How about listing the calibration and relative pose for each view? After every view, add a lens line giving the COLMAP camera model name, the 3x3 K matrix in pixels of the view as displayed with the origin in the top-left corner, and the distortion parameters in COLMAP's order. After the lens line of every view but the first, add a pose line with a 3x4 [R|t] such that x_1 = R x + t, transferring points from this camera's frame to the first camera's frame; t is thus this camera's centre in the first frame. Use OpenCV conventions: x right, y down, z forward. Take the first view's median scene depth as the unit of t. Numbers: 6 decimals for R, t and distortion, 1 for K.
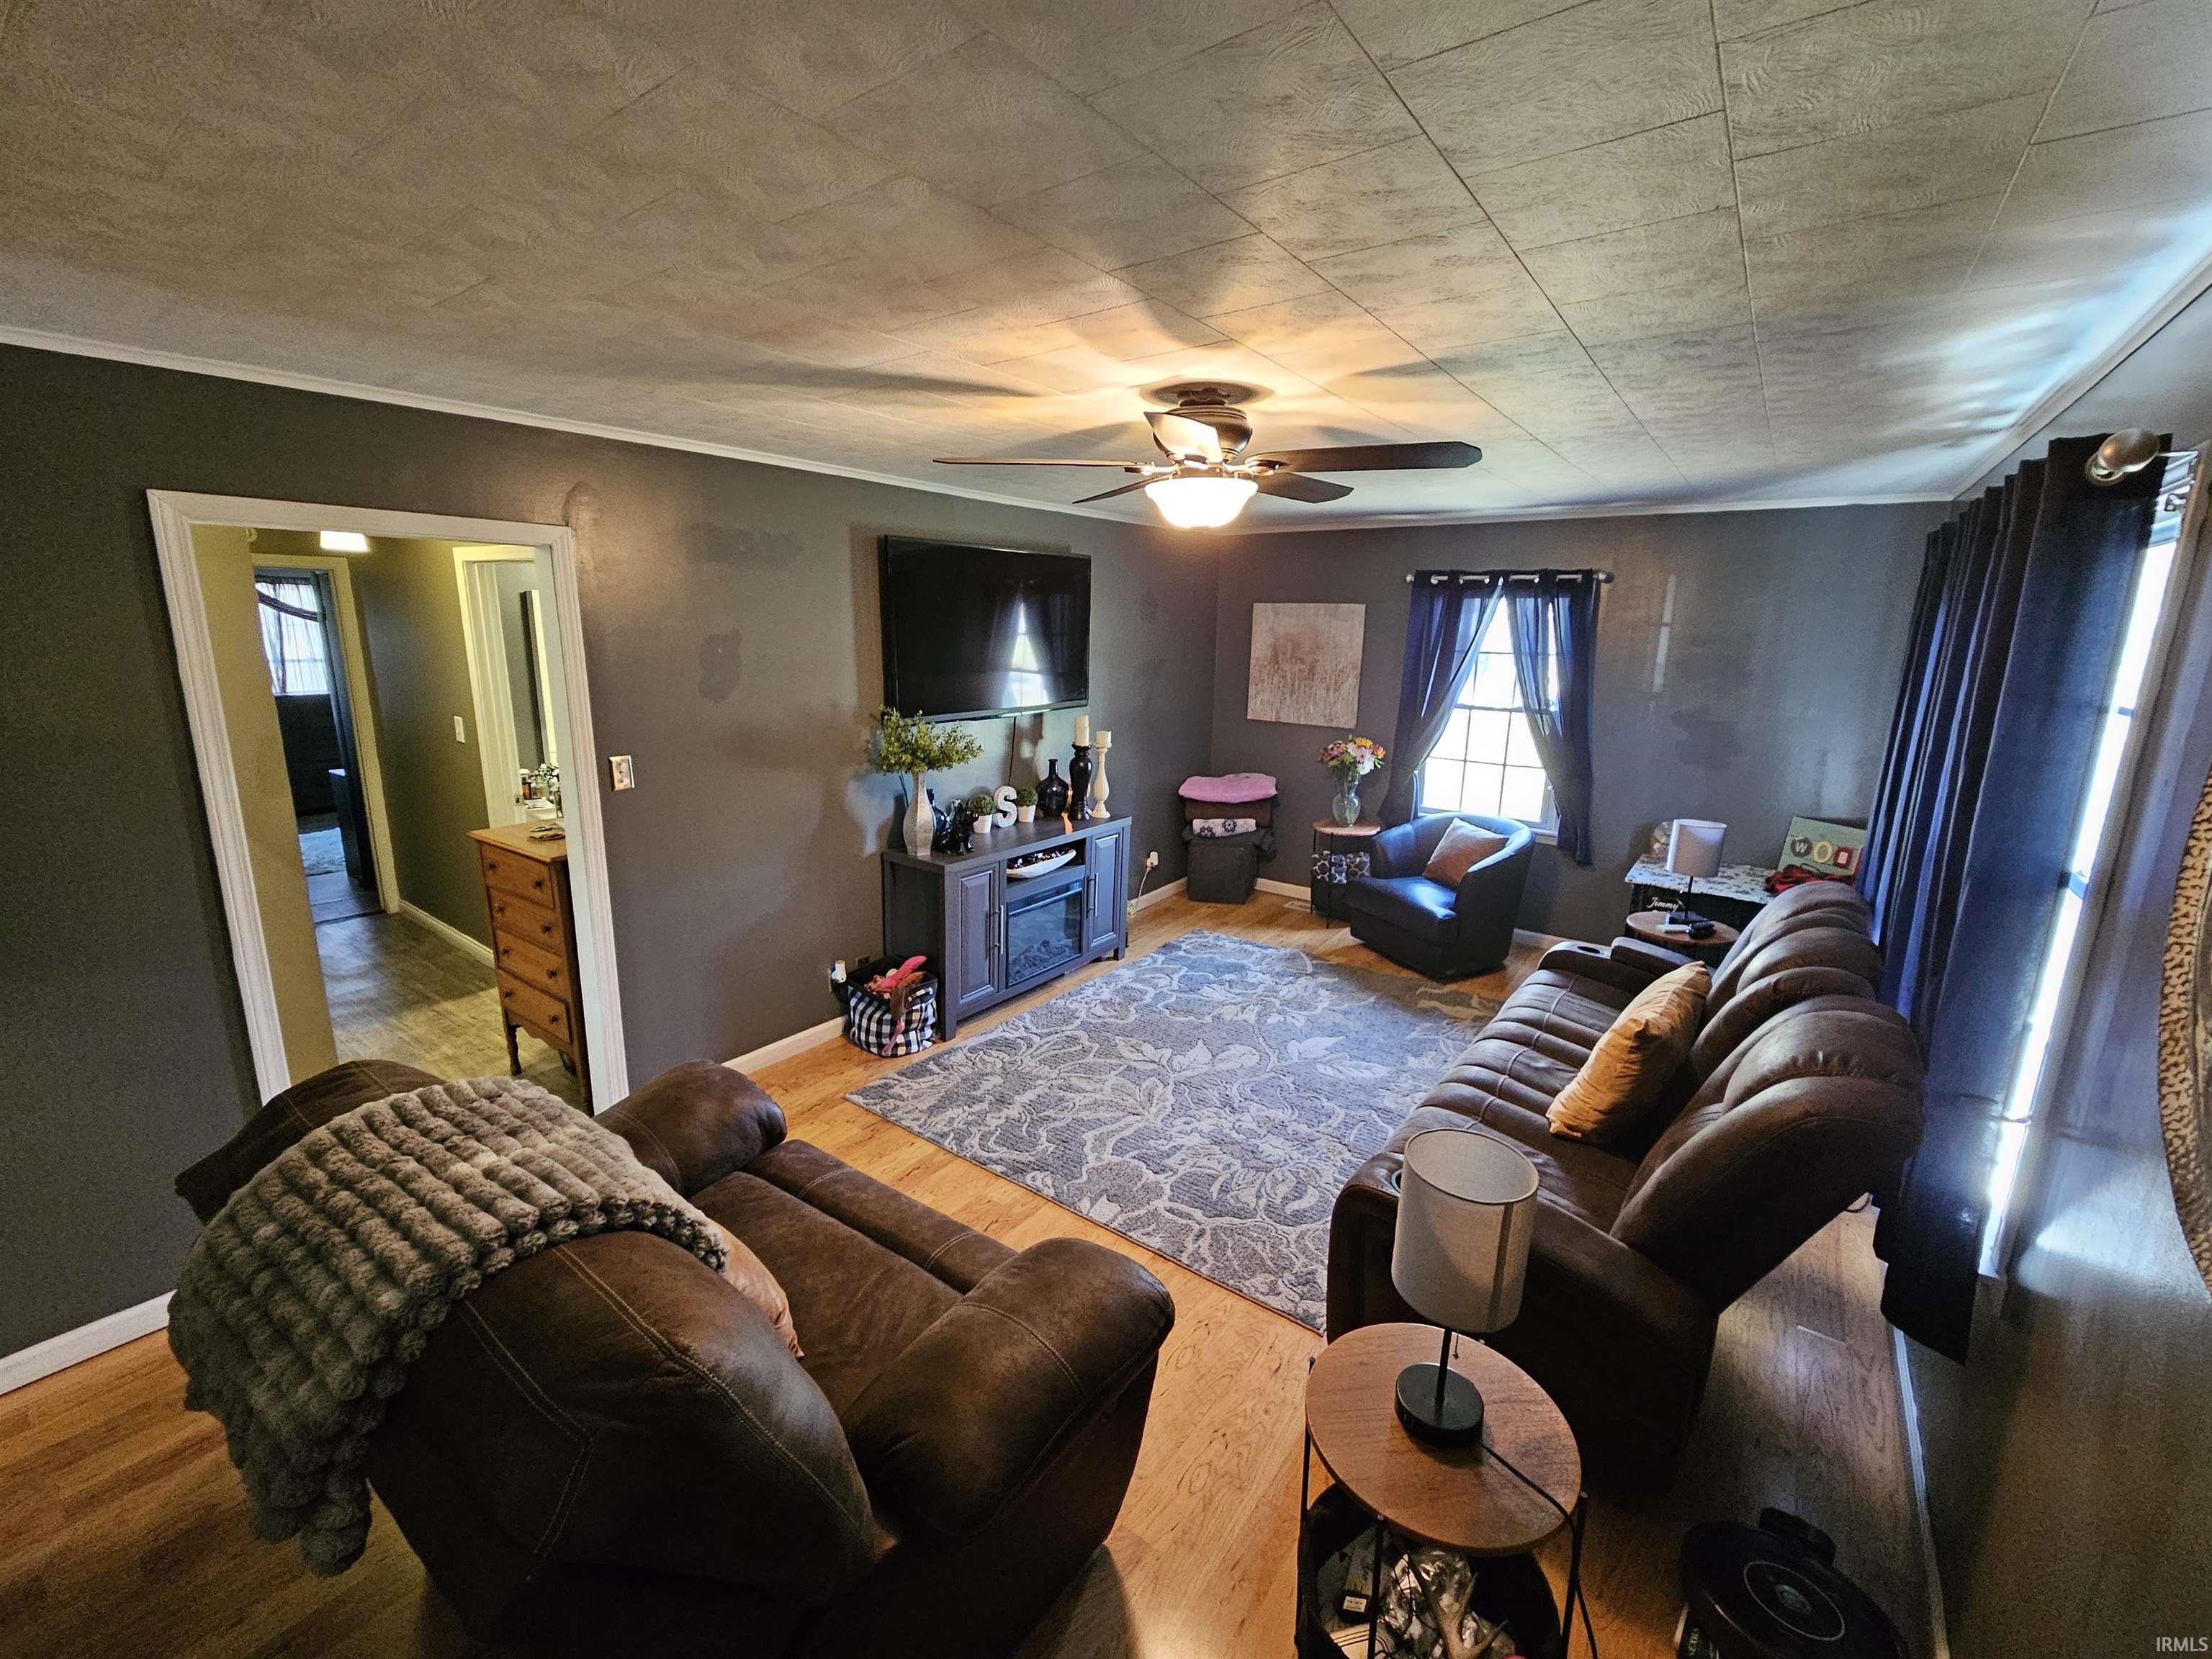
lens RADIAL K [[914.2, 0, 1119.1], [0, 914.2, 819.9], [0, 0, 1]] dist [0.000143, -0.000092]
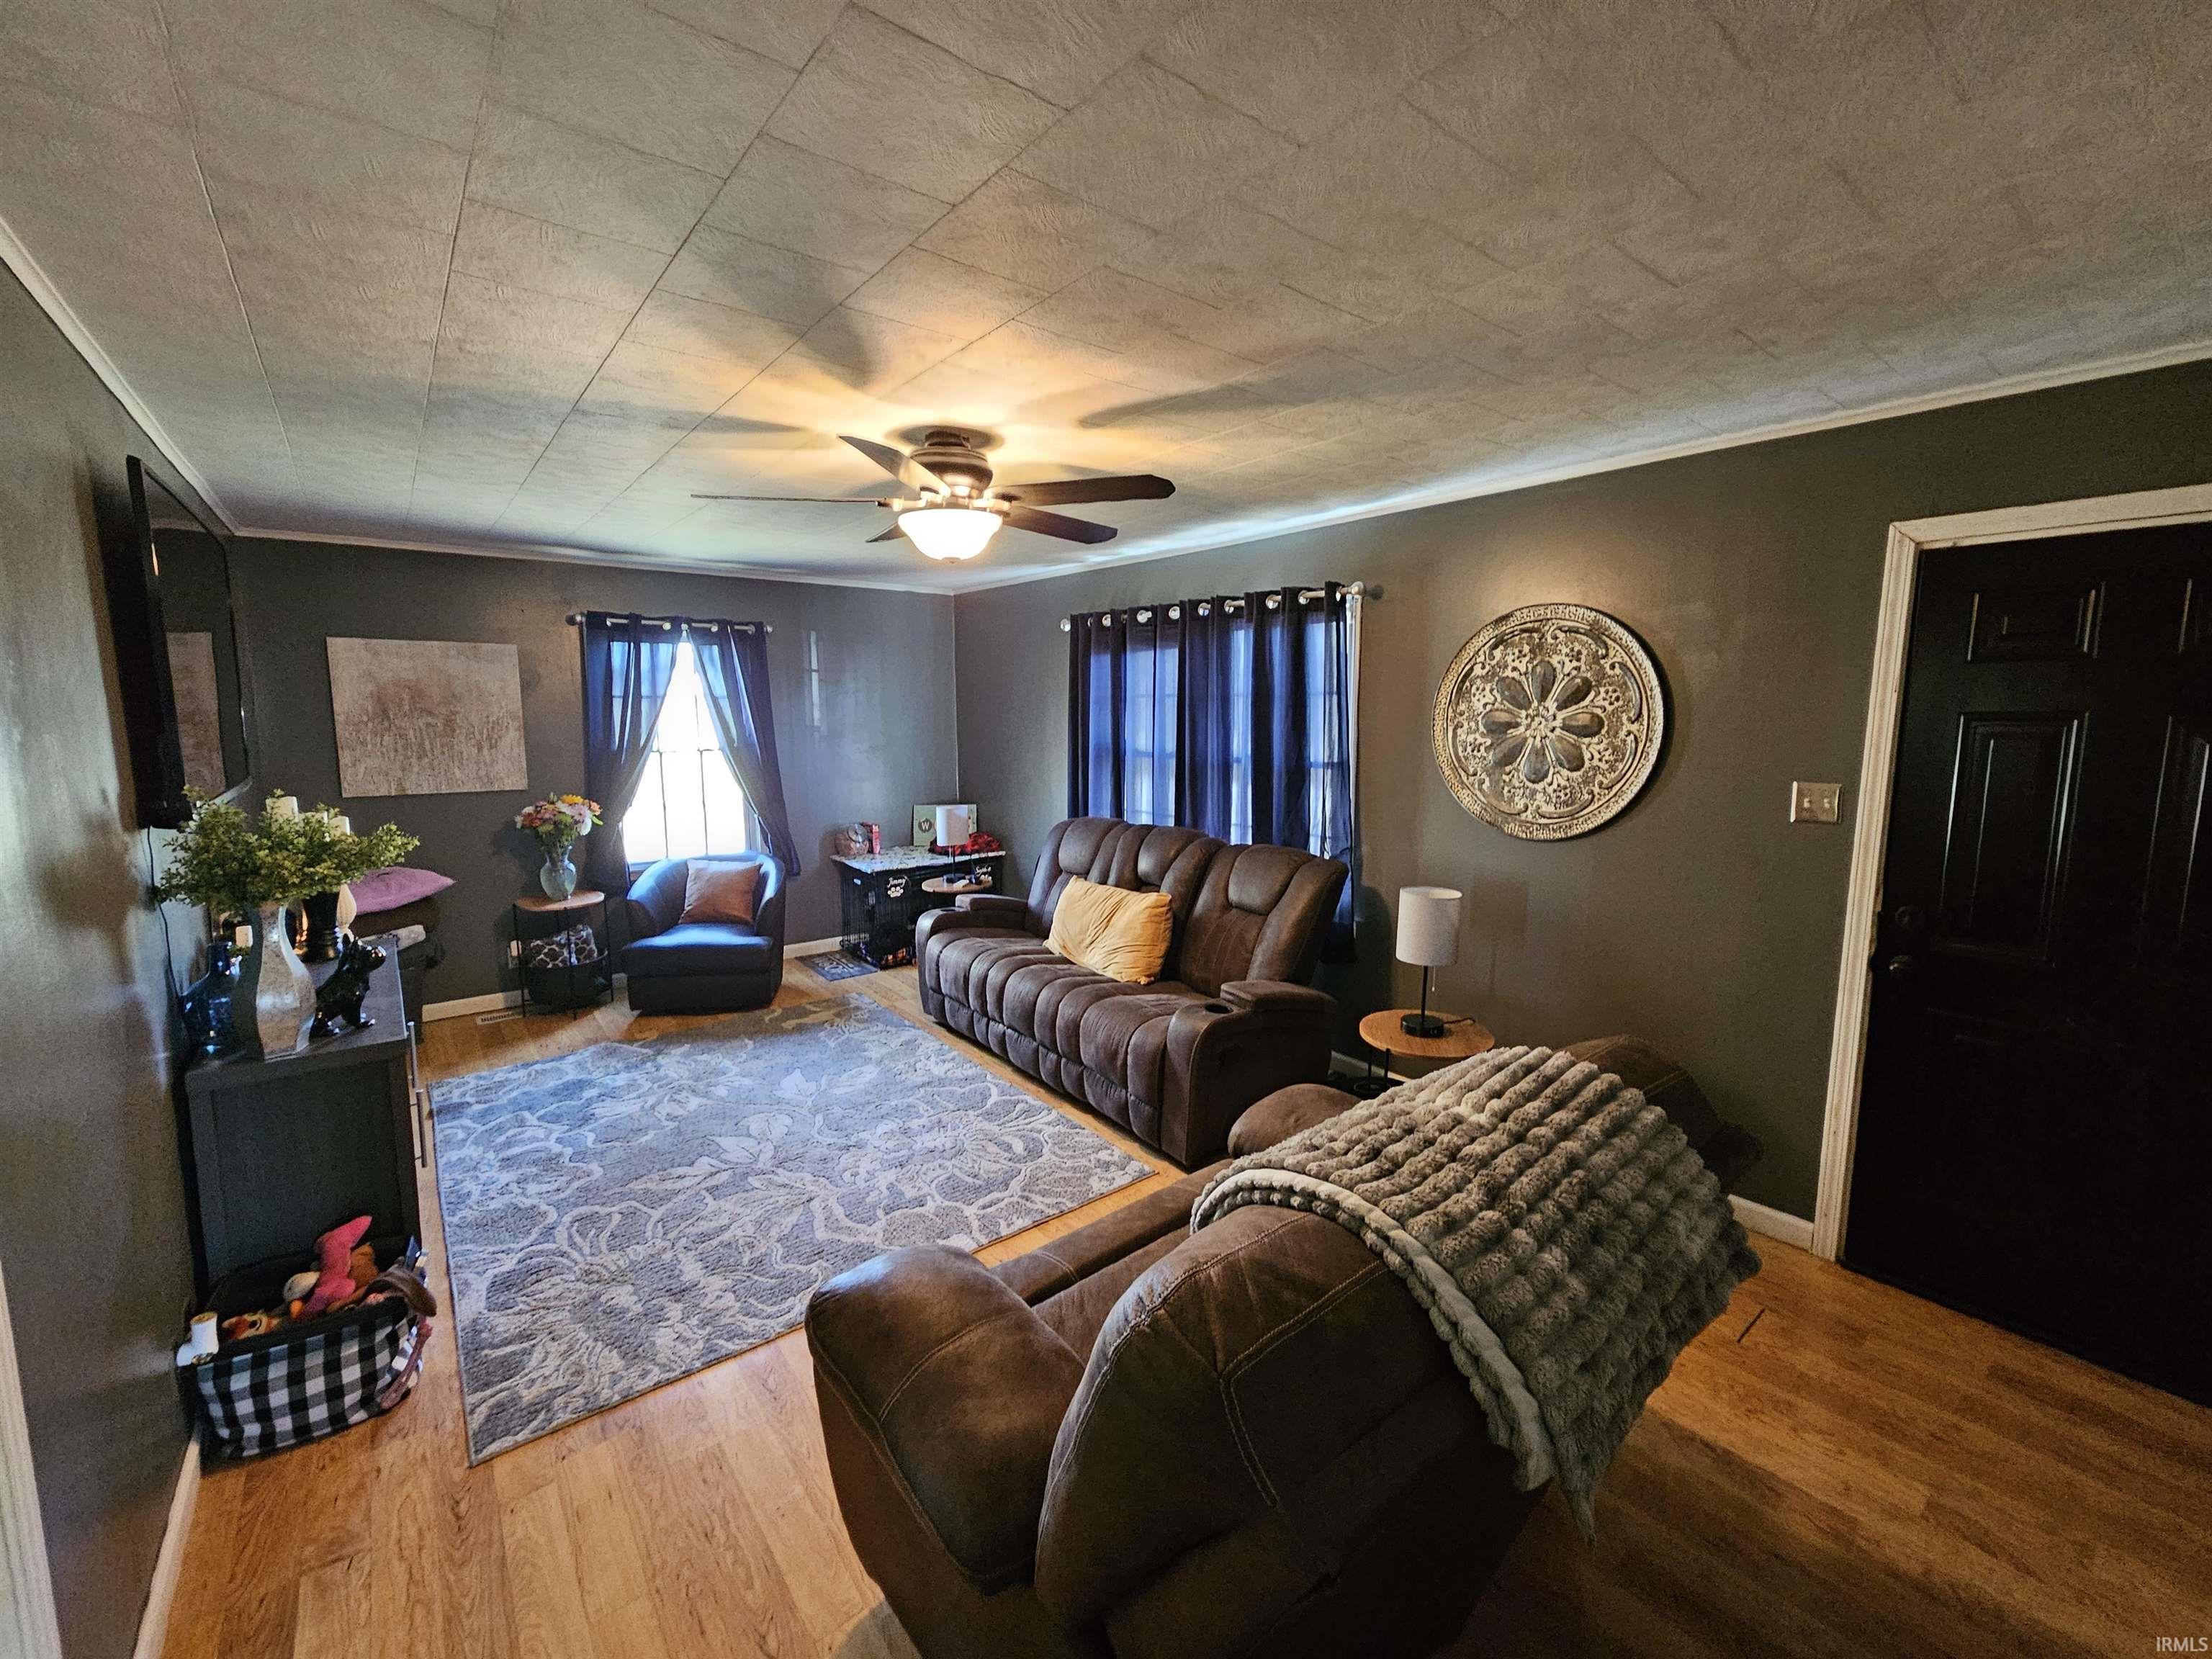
lens RADIAL K [[914.2, 0, 1119.1], [0, 914.2, 819.9], [0, 0, 1]] dist [0.000143, -0.000092]
pose [[0.254609, -0.138919, 0.957014, -0.494212], [0.211956, 0.973581, 0.084934, -0.032039], [-0.943530, 0.181220, 0.277327, 0.291642]]
